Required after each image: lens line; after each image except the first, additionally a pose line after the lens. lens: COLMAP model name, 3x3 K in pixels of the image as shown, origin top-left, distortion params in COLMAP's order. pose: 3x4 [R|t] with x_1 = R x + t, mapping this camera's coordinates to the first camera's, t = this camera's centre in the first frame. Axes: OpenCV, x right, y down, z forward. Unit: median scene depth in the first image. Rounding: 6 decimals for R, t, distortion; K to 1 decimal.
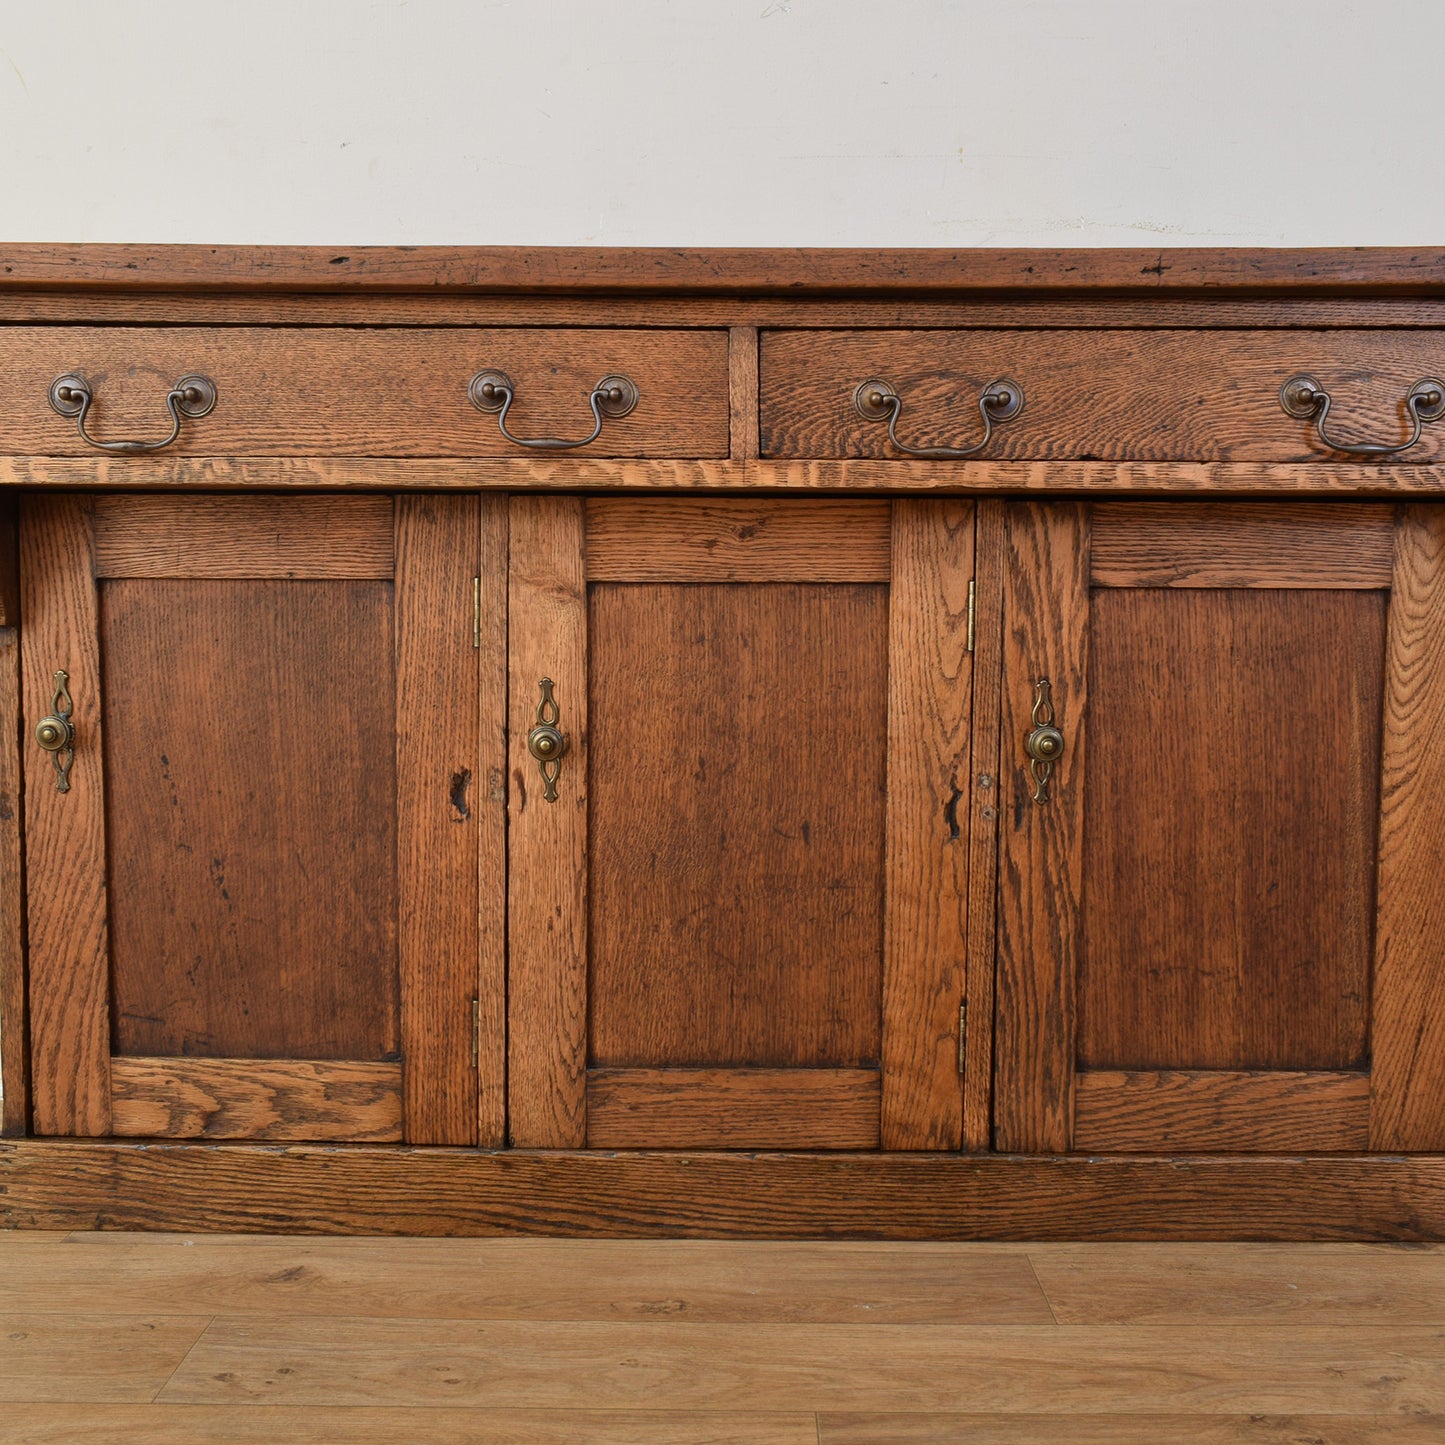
lens RADIAL K [[1667.4, 0, 719.5], [0, 1667.4, 724.4], [0, 0, 1]] dist [-0.021629, 0.010417]
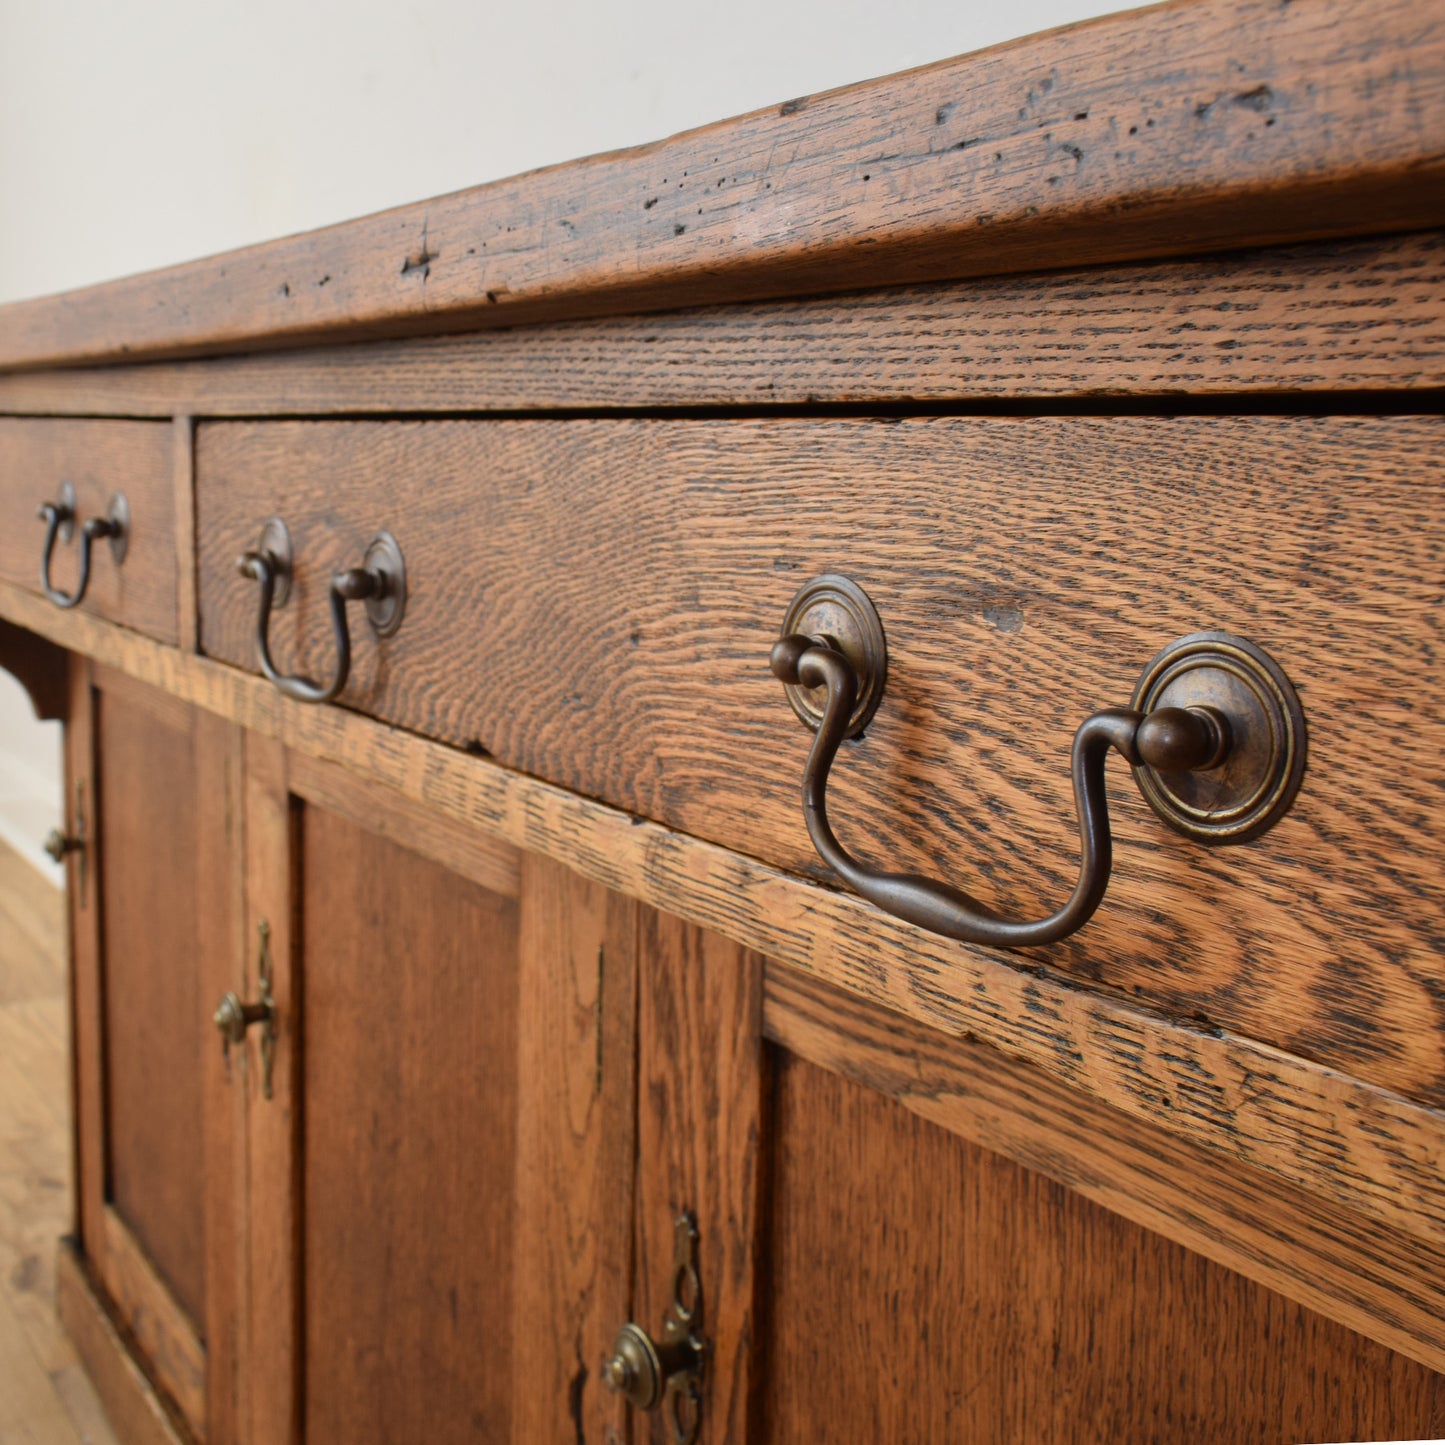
lens RADIAL K [[1698.4, 0, 562.9], [0, 1698.4, 720.1], [0, 0, 1]] dist [-0.022525, 0.009939]
pose [[0.519009, 0.146769, -0.842074, 0.511813], [-0.087409, 0.989097, 0.118521, -0.195418], [0.850288, 0.012091, 0.526180, 0.733678]]
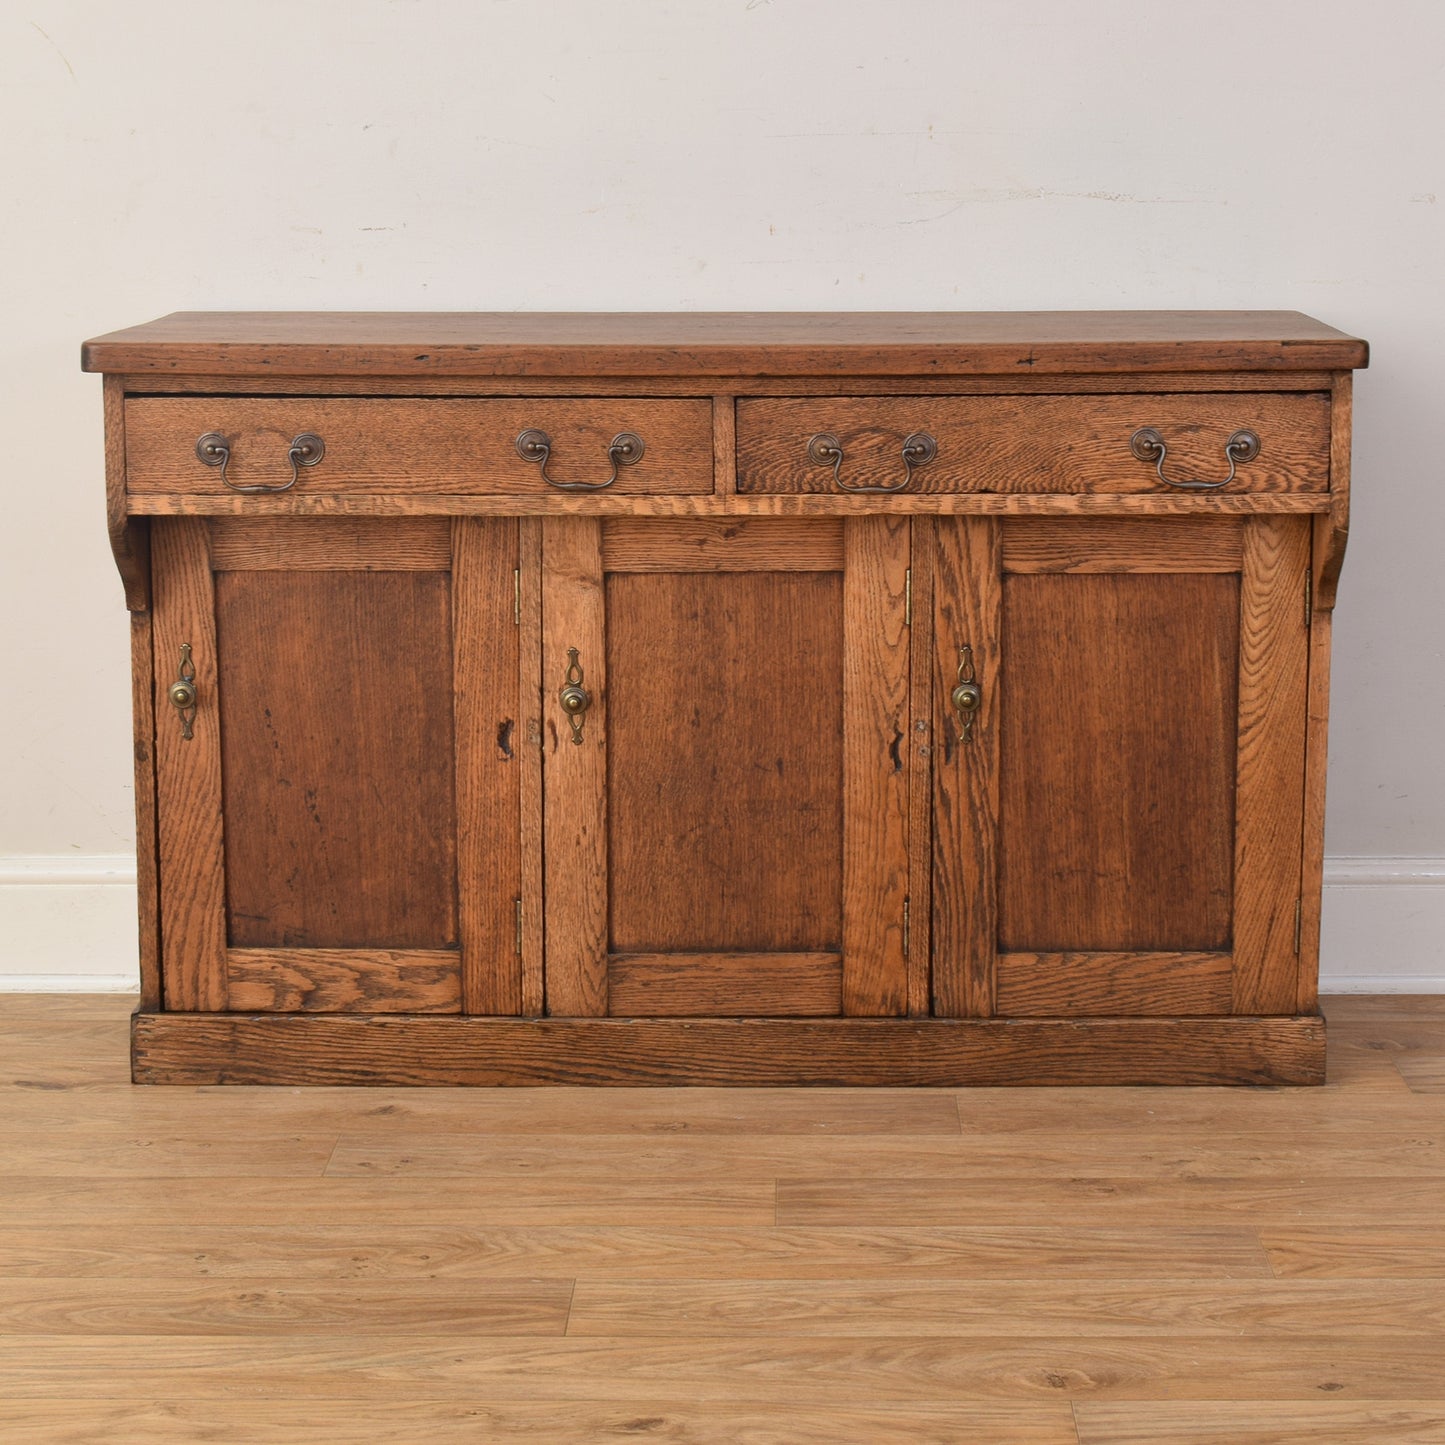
lens RADIAL K [[3271.7, 0, 728.5], [0, 3271.7, 633.4], [0, 0, 1]] dist [-0.011456, -0.111172]
pose [[0.999898, -0.008816, -0.011225, 0.041475], [0.009760, 0.996159, 0.087012, -0.250012], [0.010415, -0.087113, 0.996144, -1.448459]]
